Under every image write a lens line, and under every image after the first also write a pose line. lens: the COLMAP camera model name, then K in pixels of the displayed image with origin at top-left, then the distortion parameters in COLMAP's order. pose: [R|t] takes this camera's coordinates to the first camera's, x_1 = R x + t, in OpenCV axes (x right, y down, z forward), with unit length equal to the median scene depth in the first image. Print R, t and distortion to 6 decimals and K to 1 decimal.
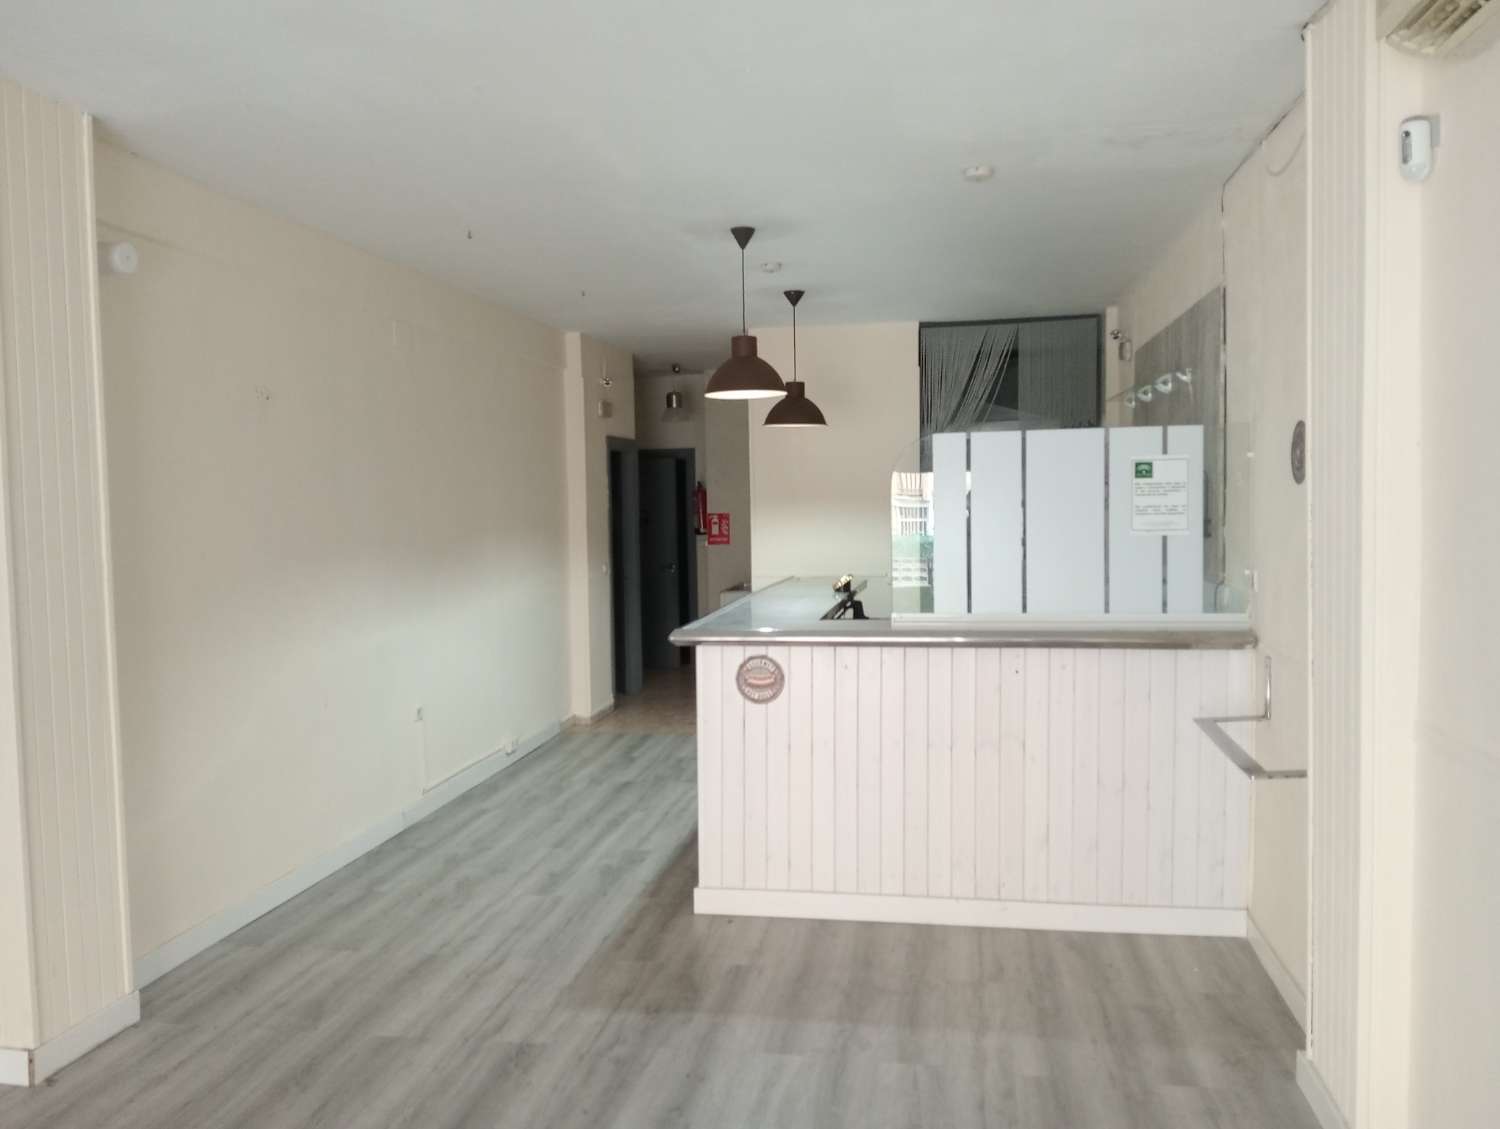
lens RADIAL K [[1211.7, 0, 732.7], [0, 1211.7, 573.1], [0, 0, 1]] dist [0.088439, -0.209474]
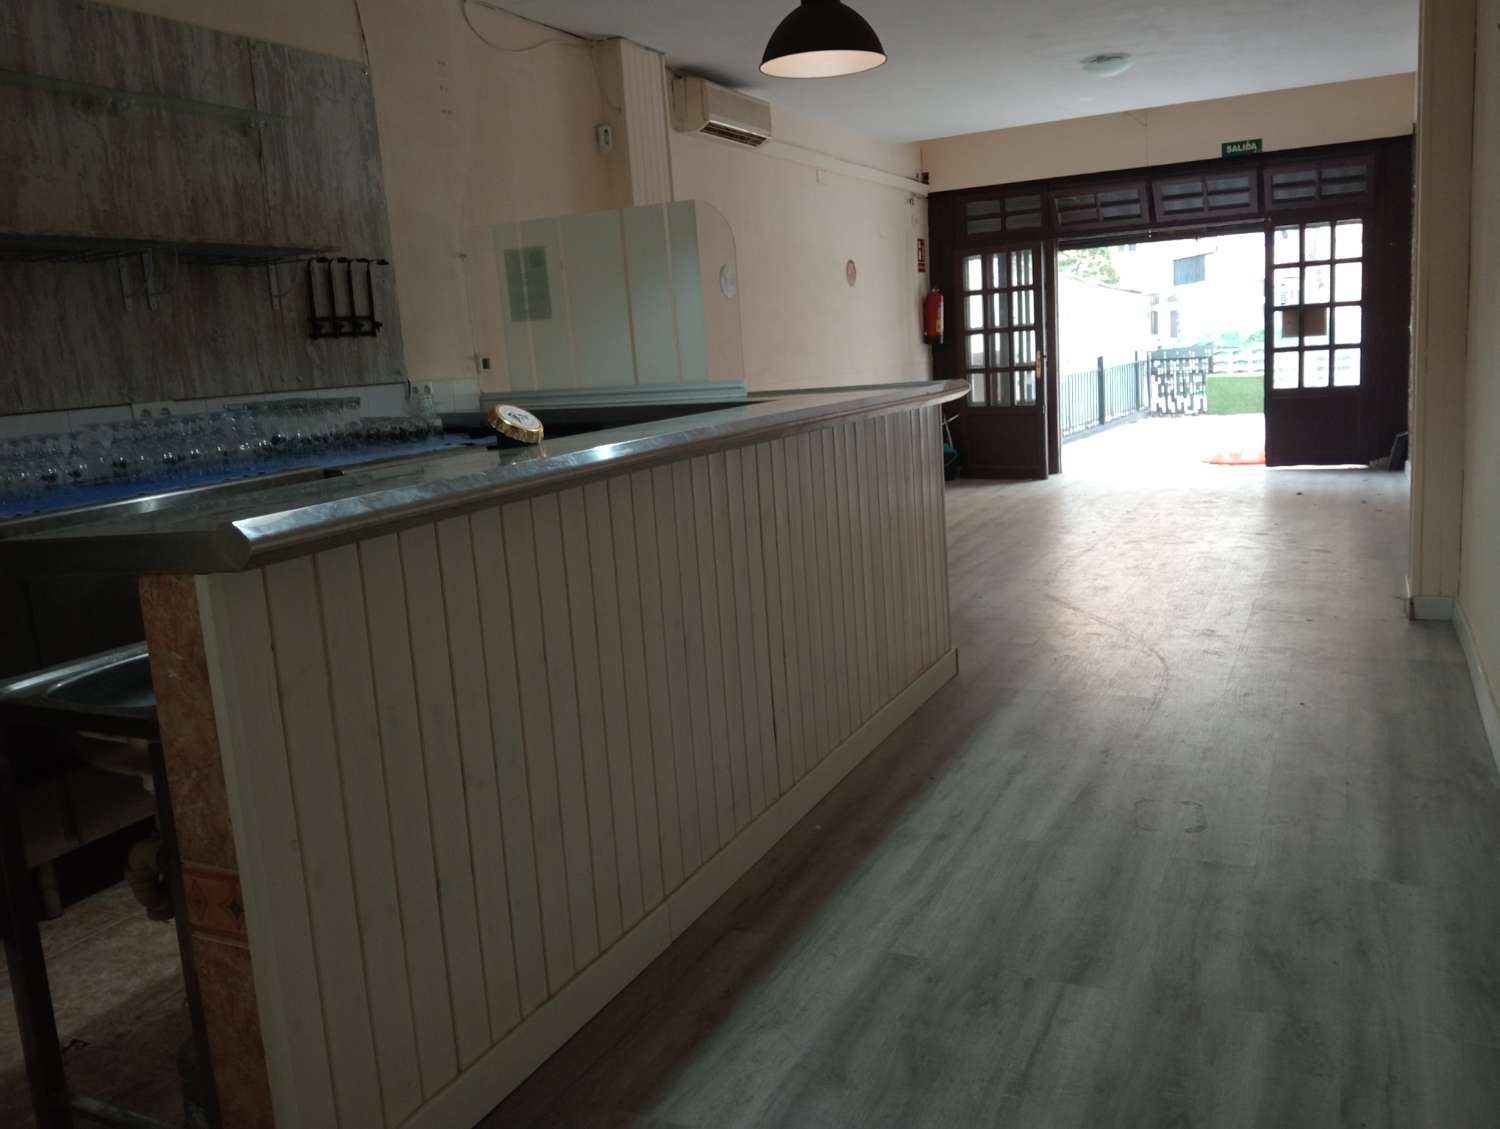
lens RADIAL K [[1232.1, 0, 750.0], [0, 1232.1, 564.5], [0, 0, 1]] dist [0.018202, -0.057139]
pose [[-0.960696, 0.037581, 0.275046, -0.146910], [0.103433, 0.967909, 0.229026, -0.049278], [-0.257613, 0.248473, -0.933754, 1.986523]]
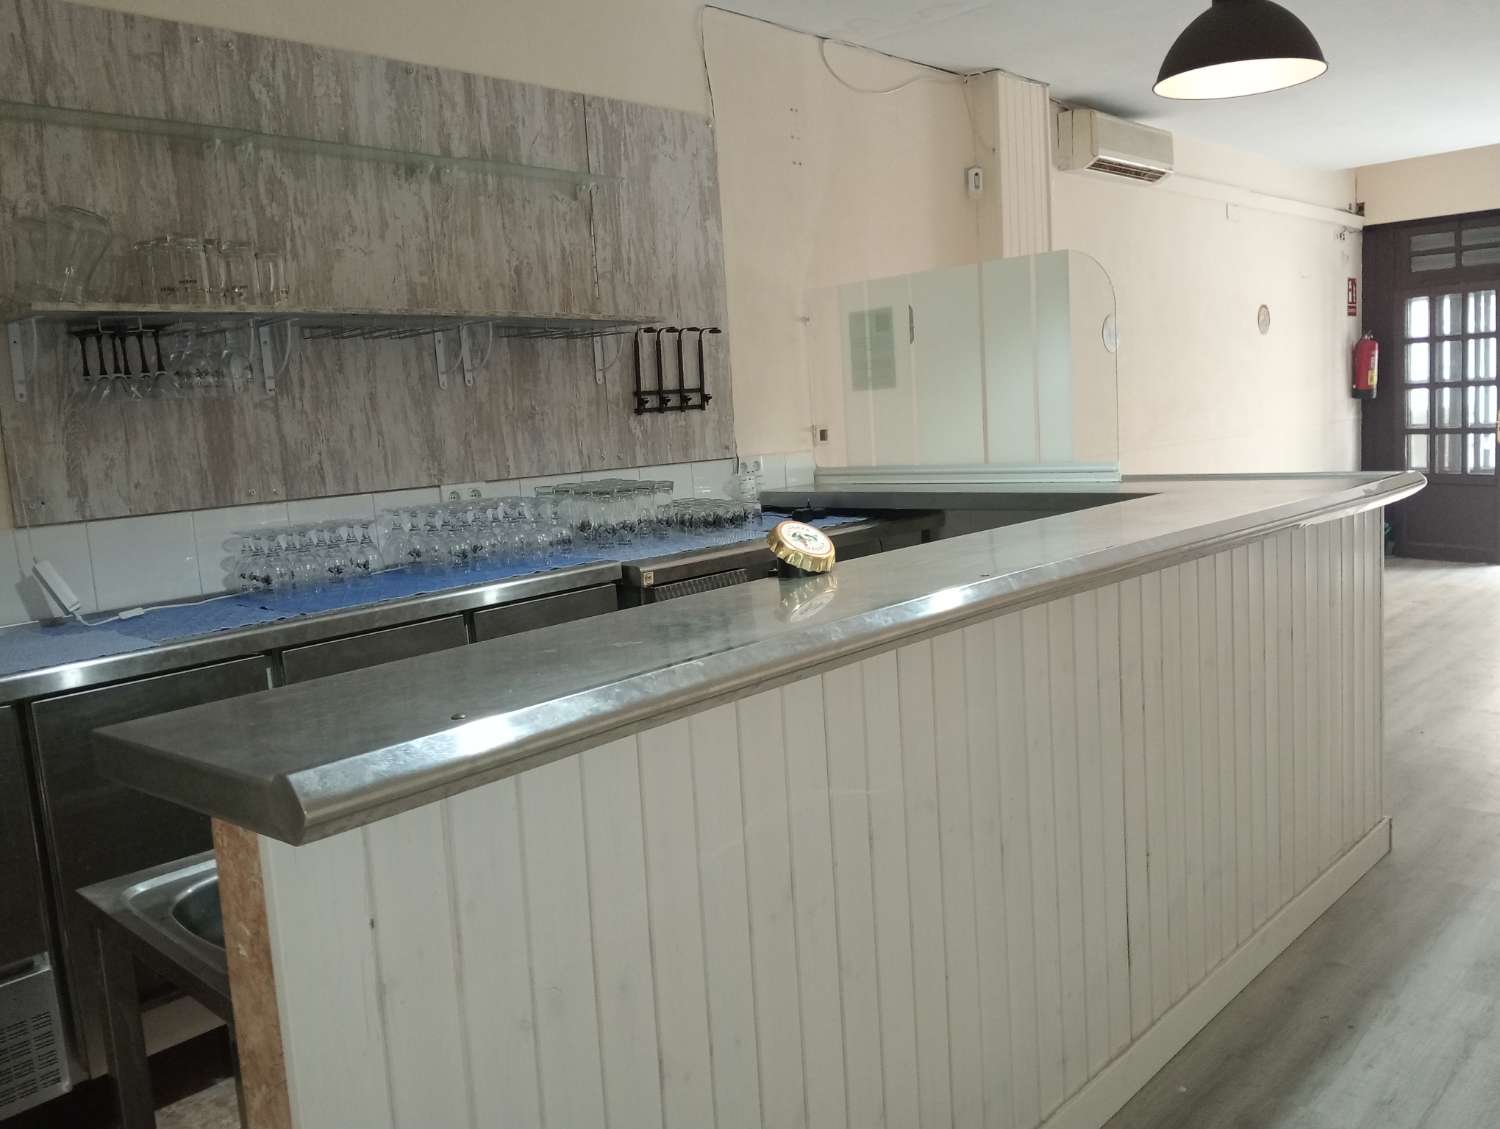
lens RADIAL K [[1220.2, 0, 750.0], [0, 1220.2, 564.5], [0, 0, 1]] dist [0.117547, -0.242460]
pose [[-0.836164, 0.004629, 0.548460, -0.120378], [0.113345, 0.979838, 0.164531, -0.064162], [-0.536641, 0.199740, -0.819830, 1.843787]]
